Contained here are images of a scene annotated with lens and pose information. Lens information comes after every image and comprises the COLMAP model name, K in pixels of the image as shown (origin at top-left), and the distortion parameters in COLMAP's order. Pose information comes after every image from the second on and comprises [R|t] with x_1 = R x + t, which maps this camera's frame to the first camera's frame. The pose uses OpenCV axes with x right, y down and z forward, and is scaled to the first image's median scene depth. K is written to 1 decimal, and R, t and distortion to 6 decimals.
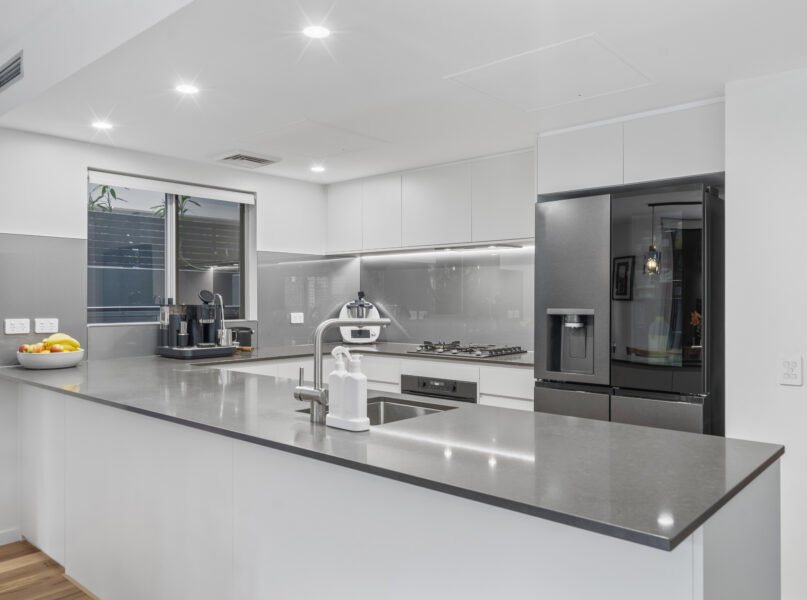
lens RADIAL K [[621.8, 0, 403.5], [0, 621.8, 300.0], [0, 0, 1]] dist [0.015274, 0.004532]
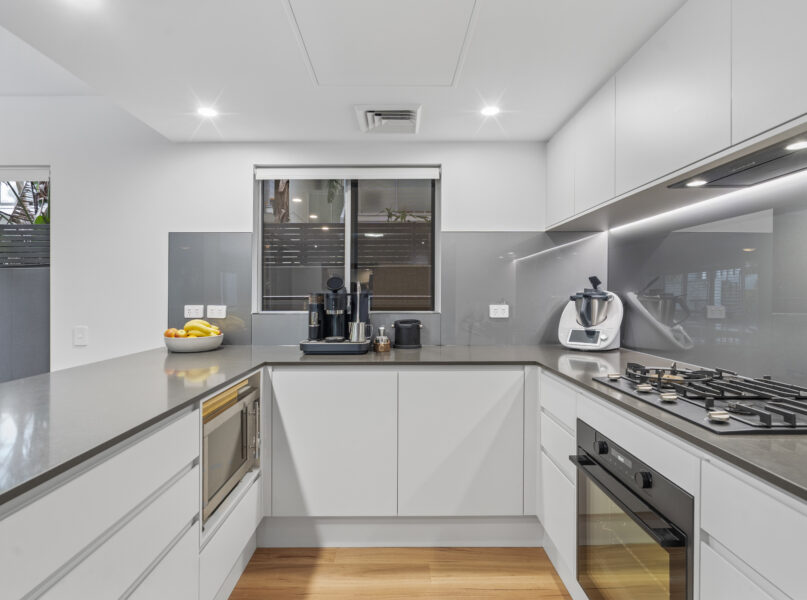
lens RADIAL K [[410.9, 0, 401.8], [0, 410.9, 297.8], [0, 0, 1]] dist [-0.001210, 0.000511]
pose [[0.664736, 0.005082, -0.747061, 0.178990], [-0.000193, 0.999978, 0.006632, 0.009582], [0.747078, -0.004264, 0.664723, 0.675683]]
